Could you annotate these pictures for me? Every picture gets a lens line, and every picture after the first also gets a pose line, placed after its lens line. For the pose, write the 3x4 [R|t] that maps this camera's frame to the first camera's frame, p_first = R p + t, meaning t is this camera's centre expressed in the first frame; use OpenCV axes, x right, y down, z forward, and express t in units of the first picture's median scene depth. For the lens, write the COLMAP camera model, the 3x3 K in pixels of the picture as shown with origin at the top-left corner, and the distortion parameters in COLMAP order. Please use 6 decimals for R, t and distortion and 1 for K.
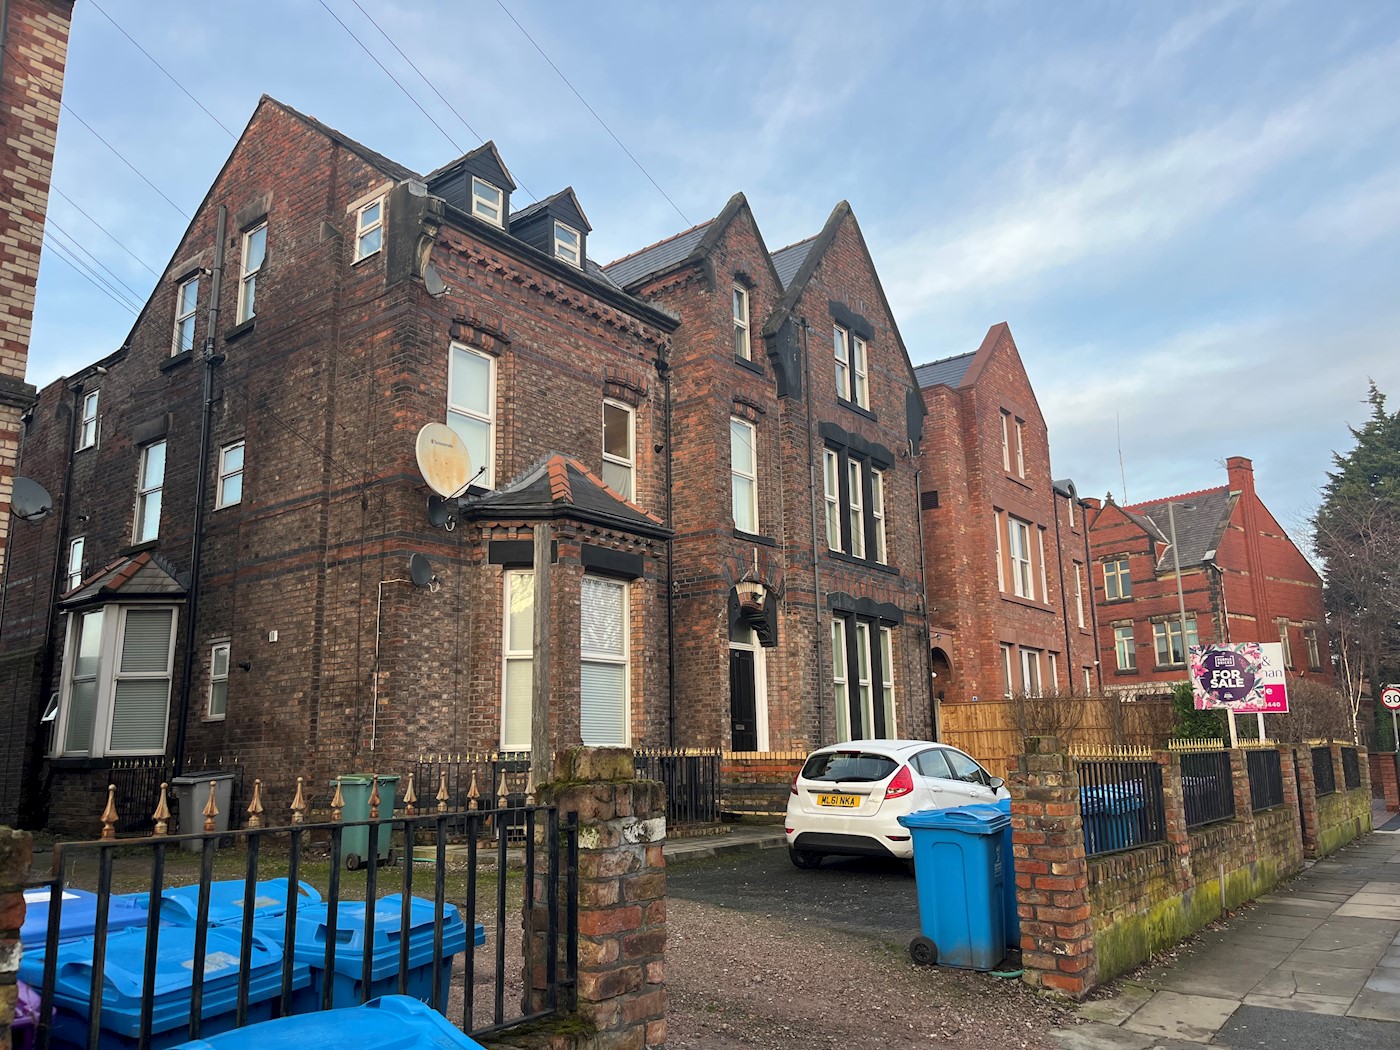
lens RADIAL K [[1059.1, 0, 700.0], [0, 1059.1, 525.0], [0, 0, 1]] dist [0.065379, -0.090557]
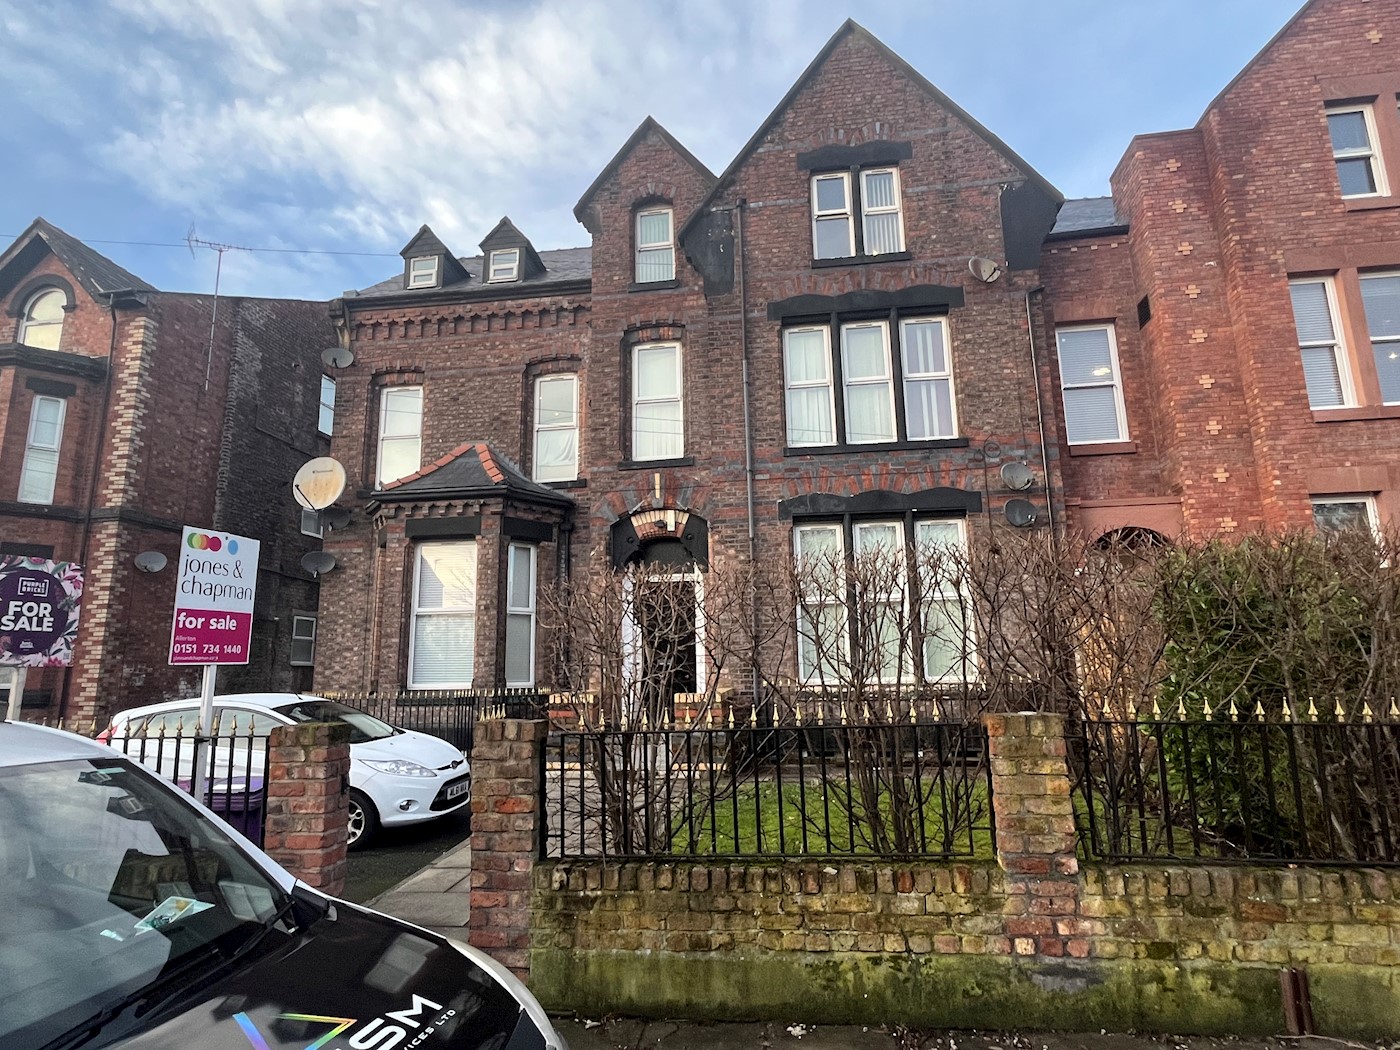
lens RADIAL K [[754.8, 0, 700.7], [0, 754.8, 529.4], [0, 0, 1]] dist [-0.005029, 0.000258]
pose [[0.498066, -0.152916, -0.853549, 0.694219], [0.196195, 0.978675, -0.060848, 0.129169], [0.844652, -0.137156, 0.517447, 0.736328]]
